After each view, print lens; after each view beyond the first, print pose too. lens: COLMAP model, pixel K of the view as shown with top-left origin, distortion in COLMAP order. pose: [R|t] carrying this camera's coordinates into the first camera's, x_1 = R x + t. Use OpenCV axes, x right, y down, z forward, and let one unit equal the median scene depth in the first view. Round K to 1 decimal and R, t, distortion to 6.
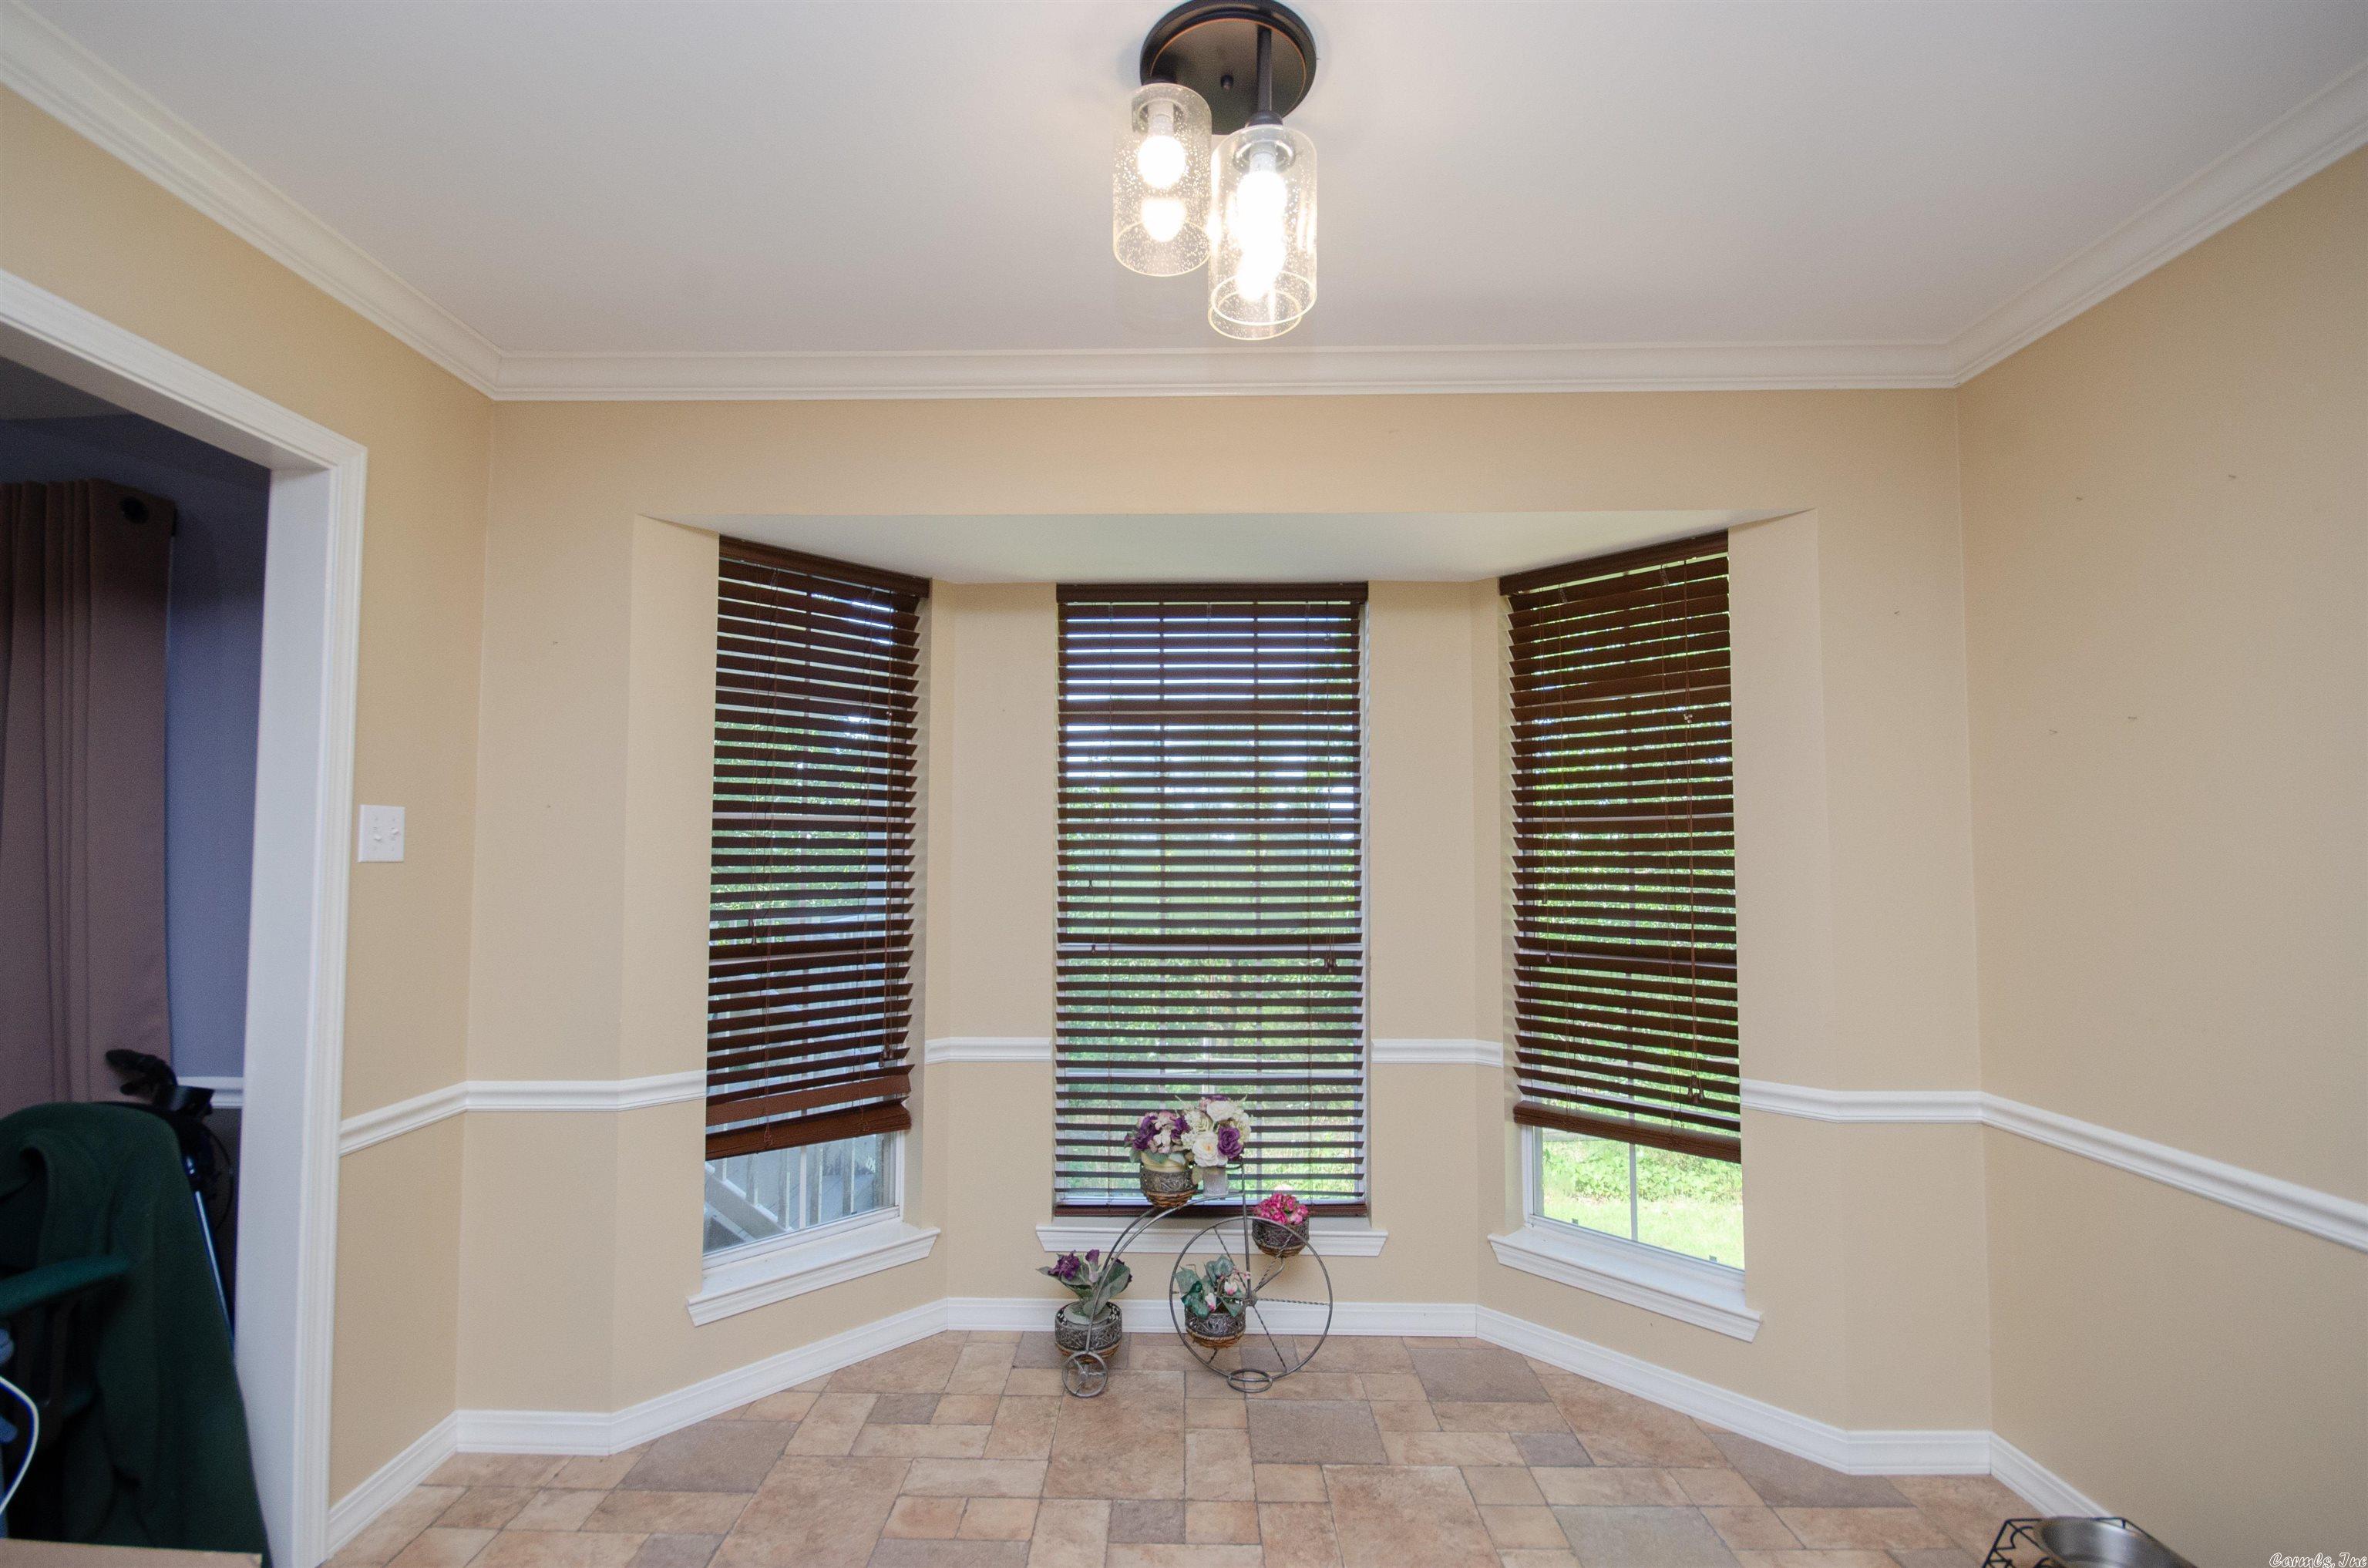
lens RADIAL K [[1029.0, 0, 1150.3], [0, 1029.0, 799.8], [0, 0, 1]] dist [-0.001610, -0.000733]
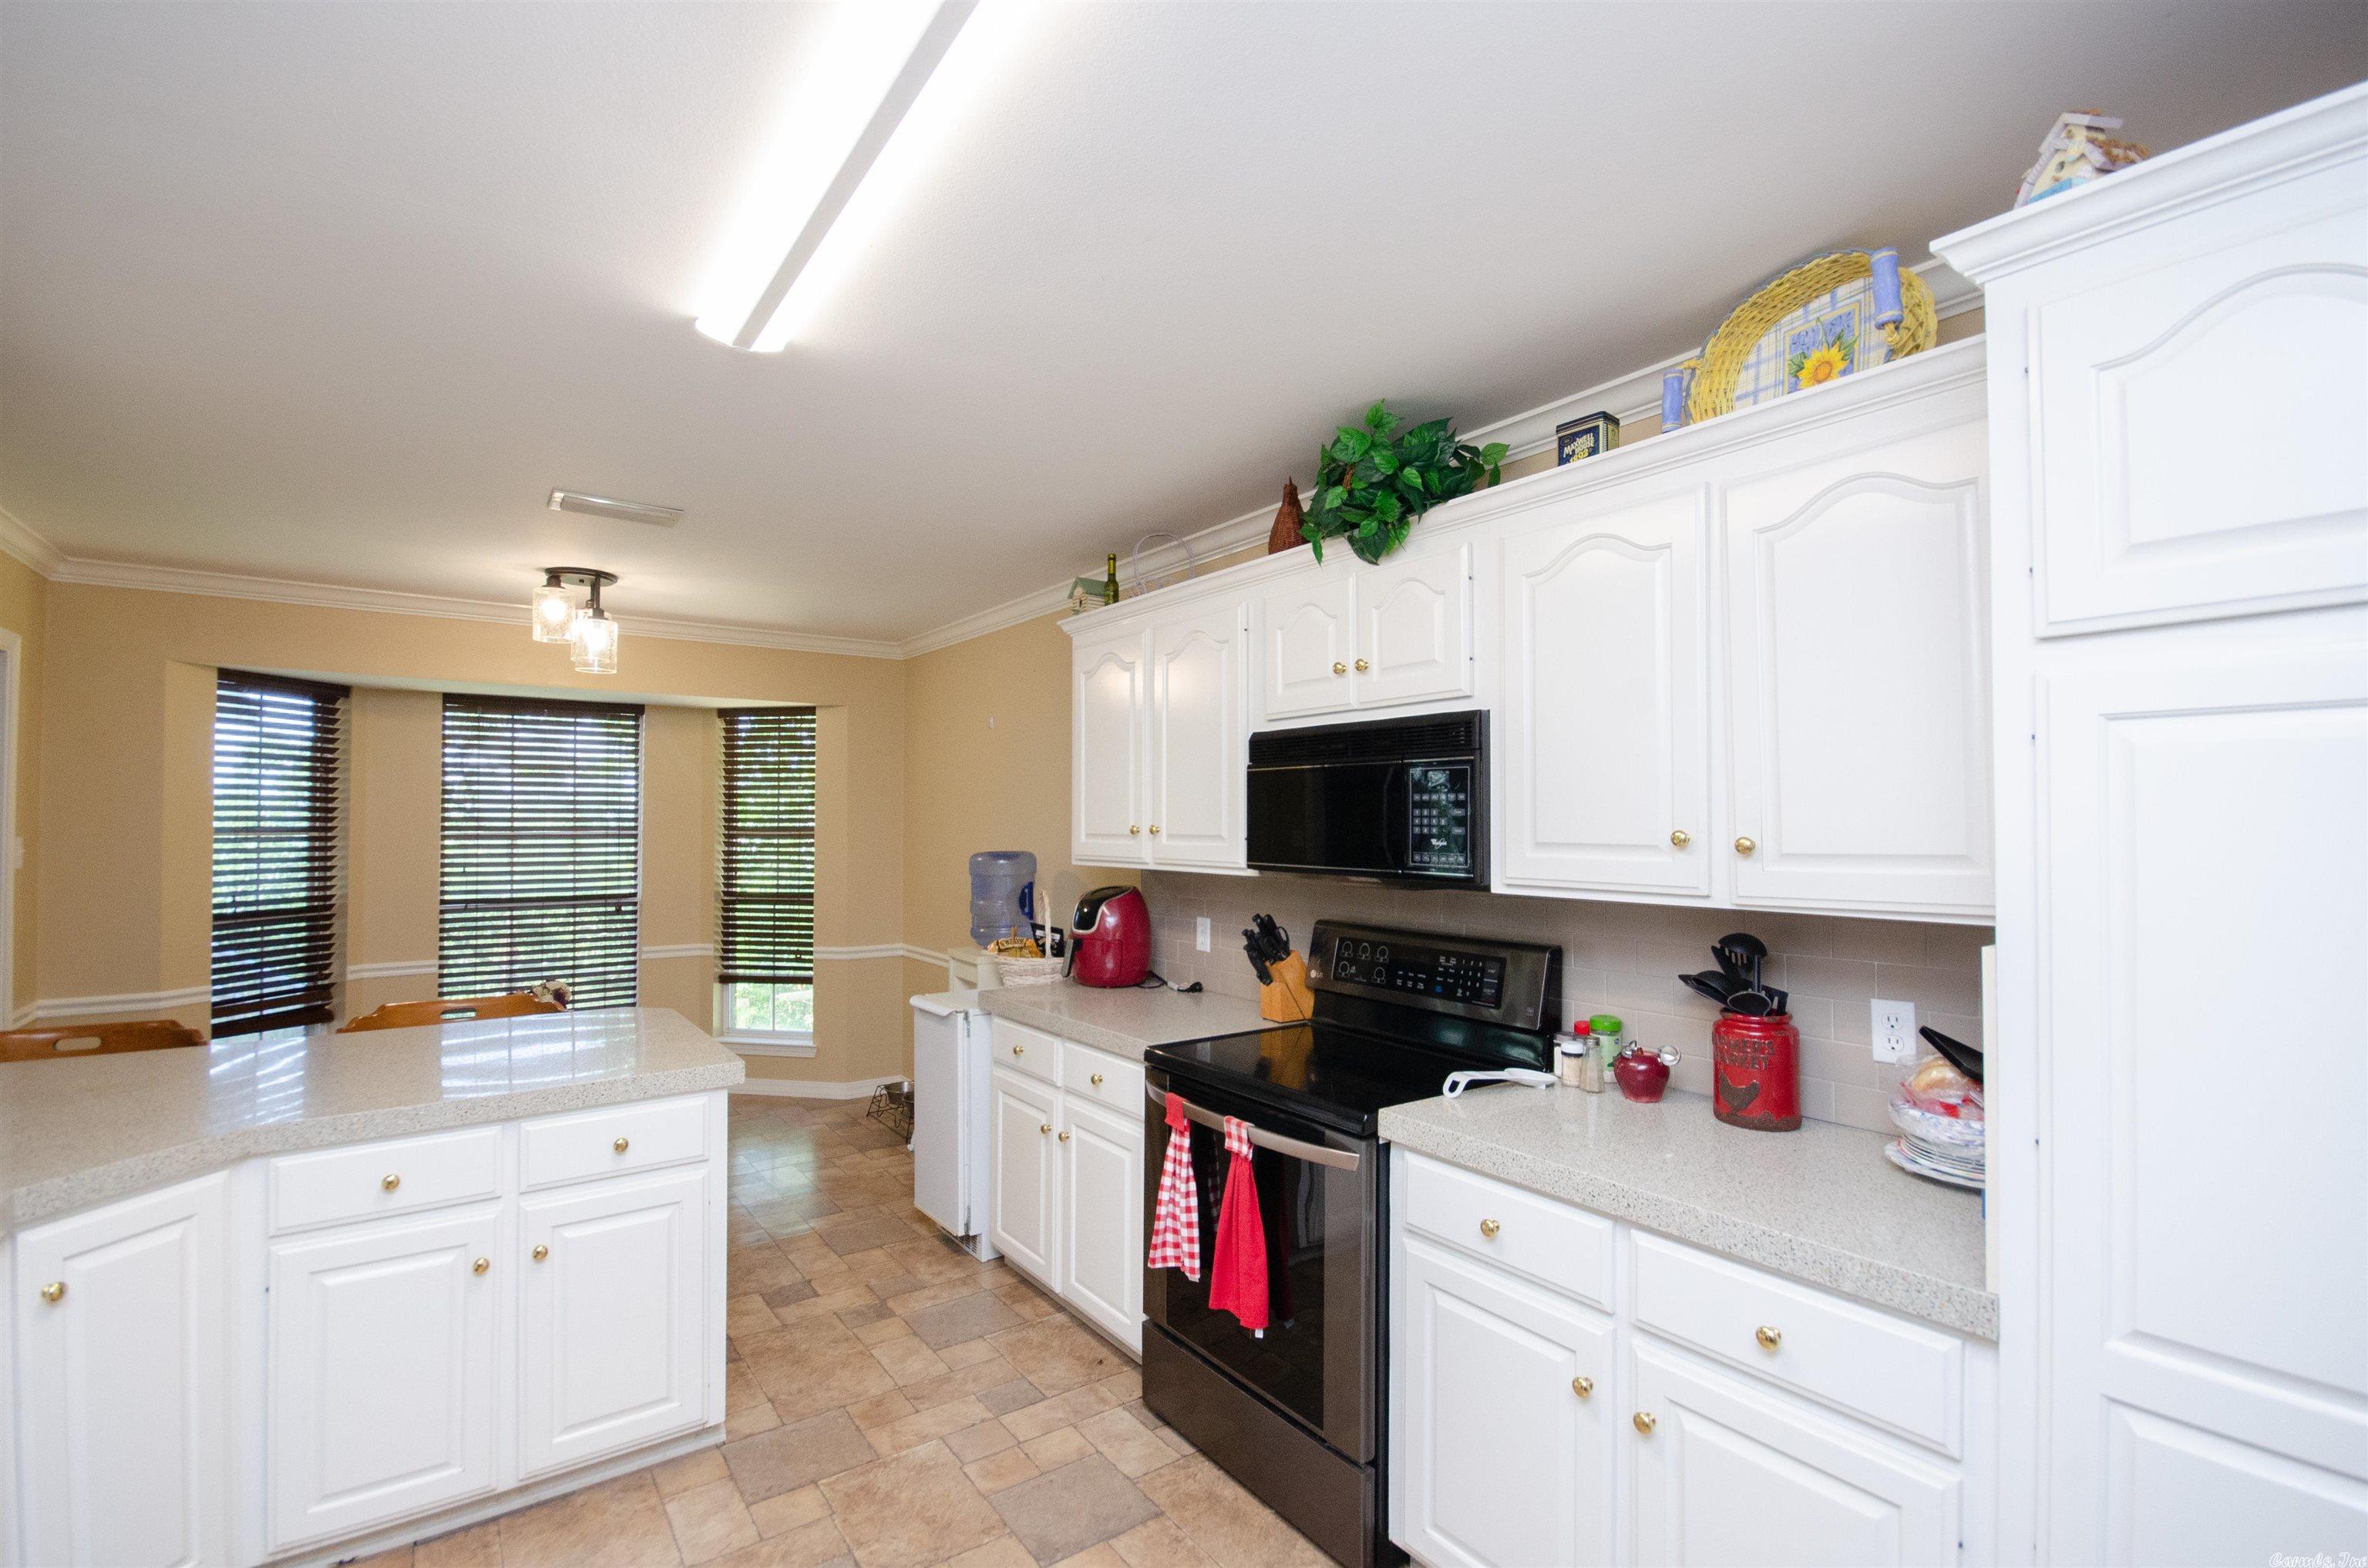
lens RADIAL K [[1039.9, 0, 1154.5], [0, 1039.9, 801.9], [0, 0, 1]] dist [-0.004376, -0.000255]
pose [[0.802284, 0.012054, 0.596821, -0.175140], [-0.031760, 0.999242, 0.022512, -0.110939], [-0.596098, -0.037016, 0.802058, -1.109046]]
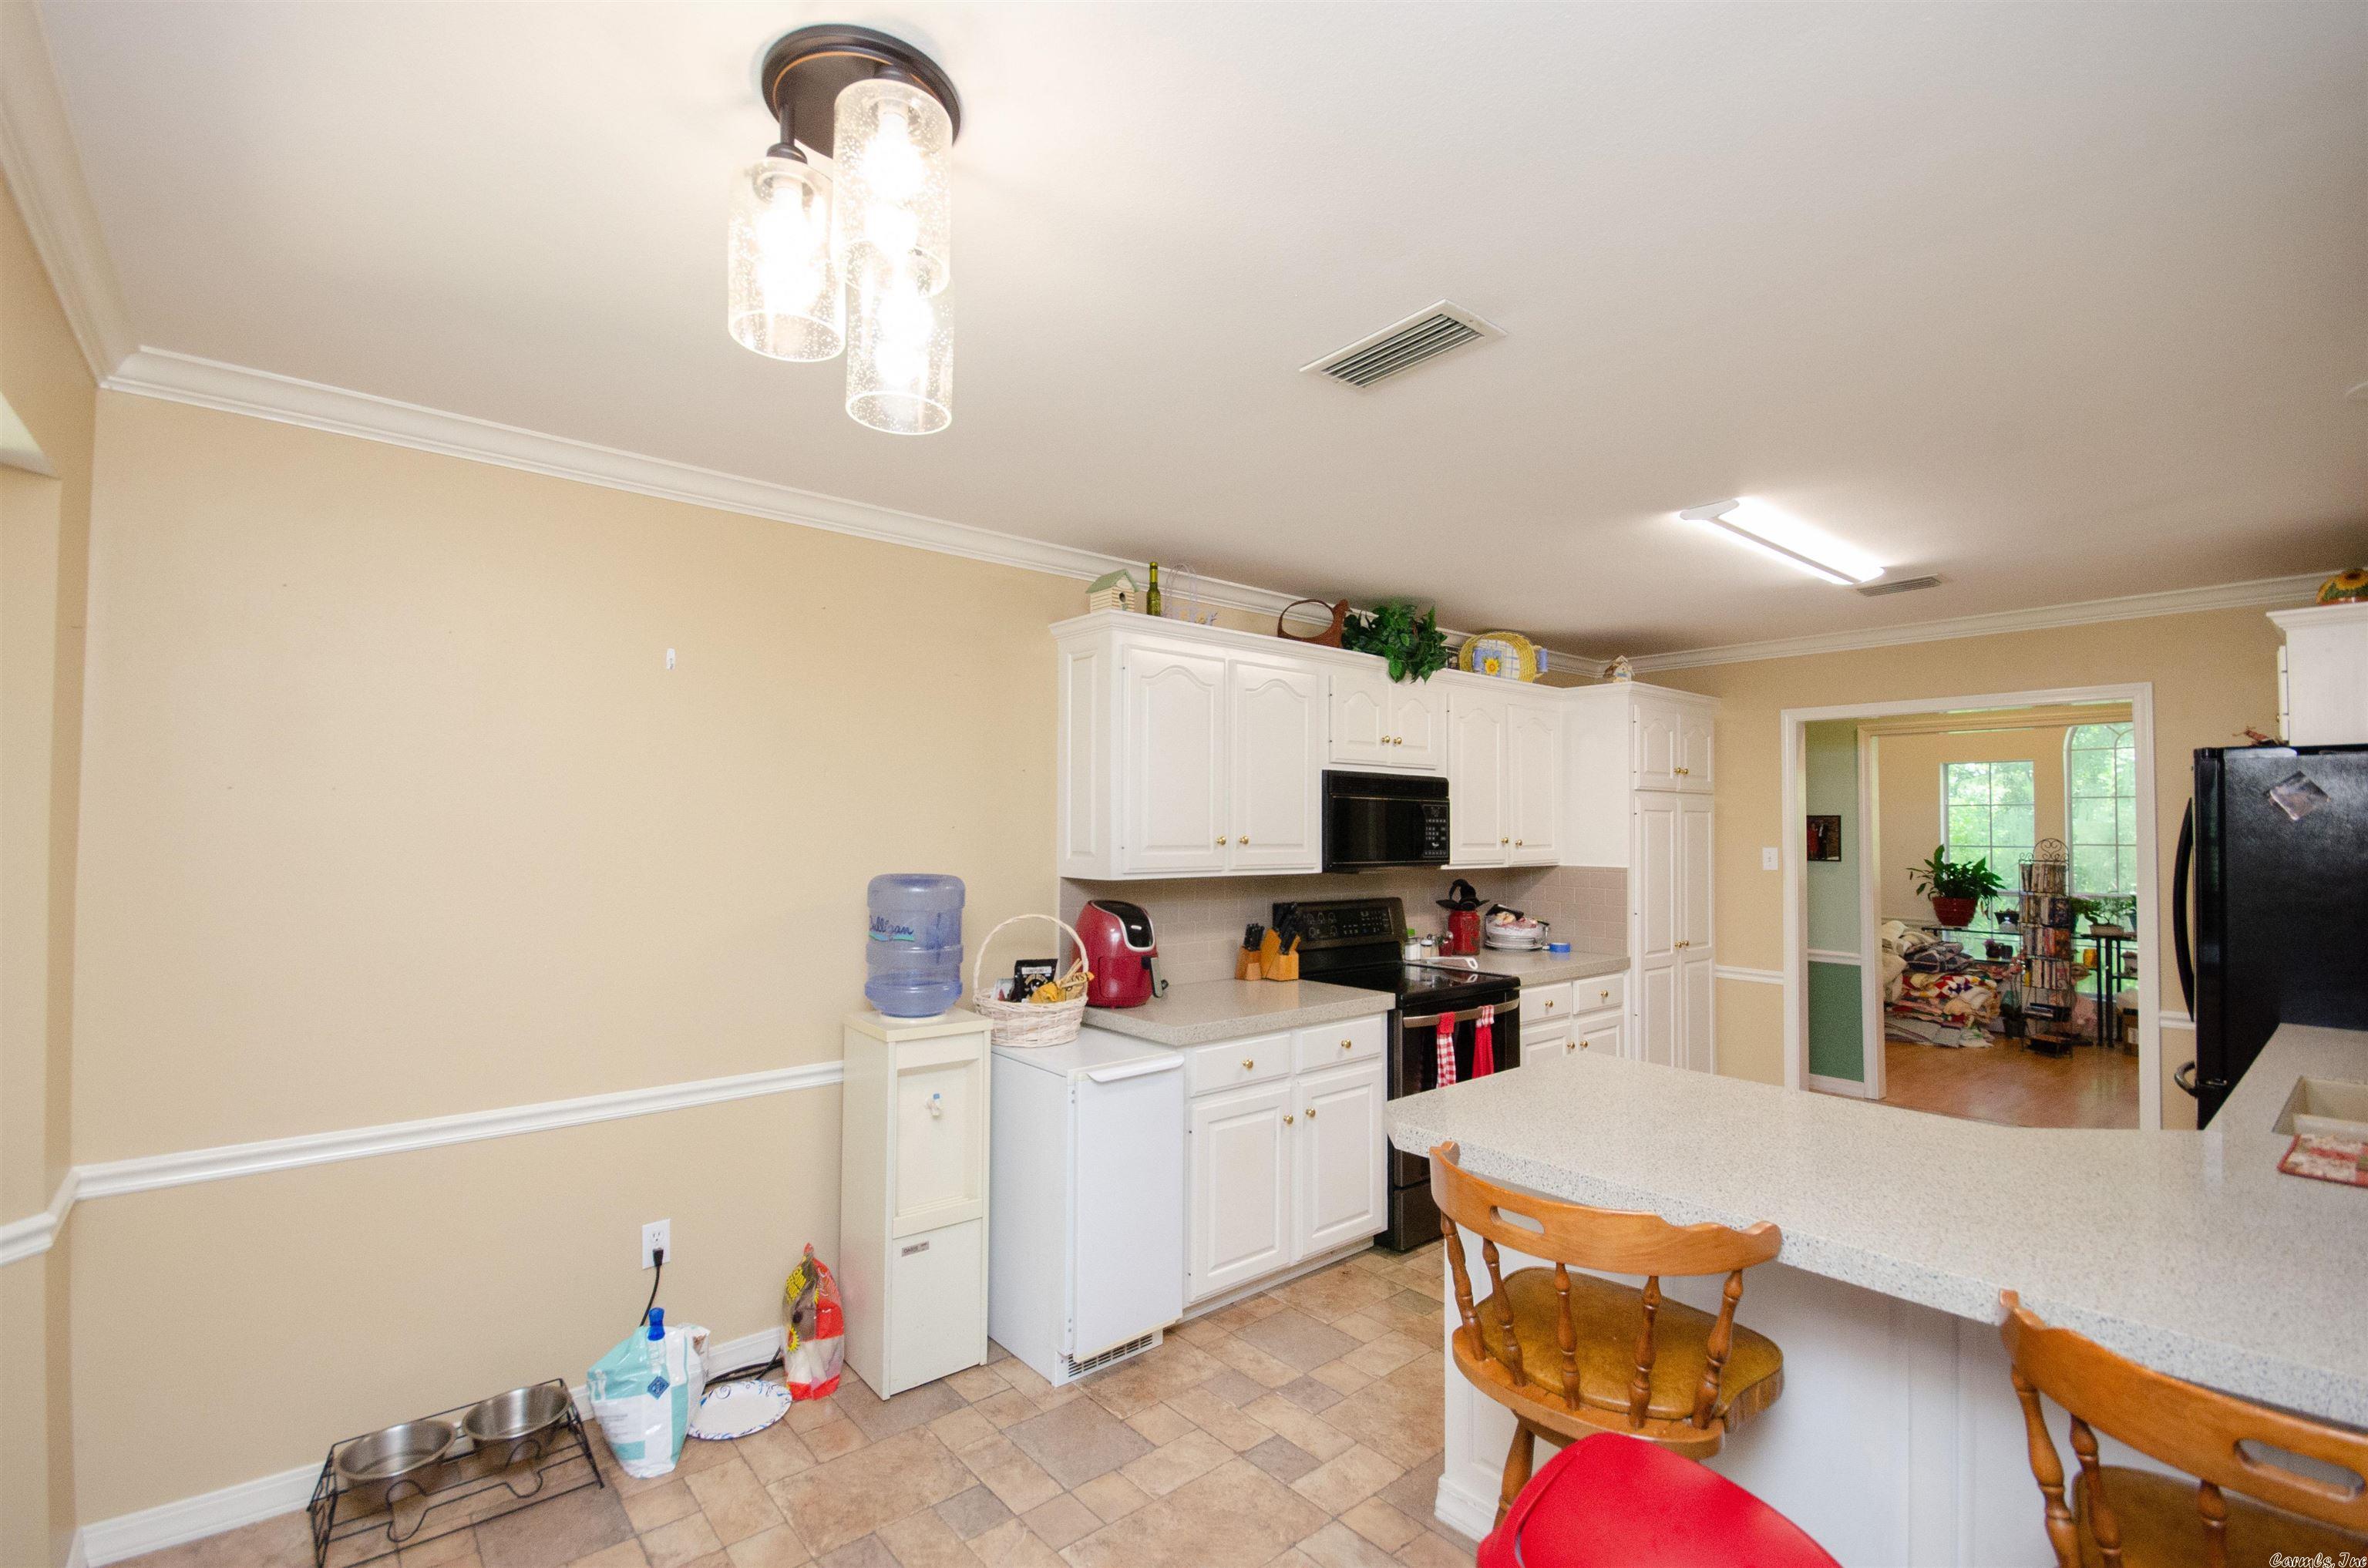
lens RADIAL K [[1037.8, 0, 1170.9], [0, 1037.8, 805.0], [0, 0, 1]] dist [-0.000155, -0.000106]
pose [[-0.662127, 0.012956, 0.749280, -0.404532], [-0.044819, 0.997376, -0.056852, -0.022780], [-0.748050, -0.071225, -0.659809, 0.701087]]
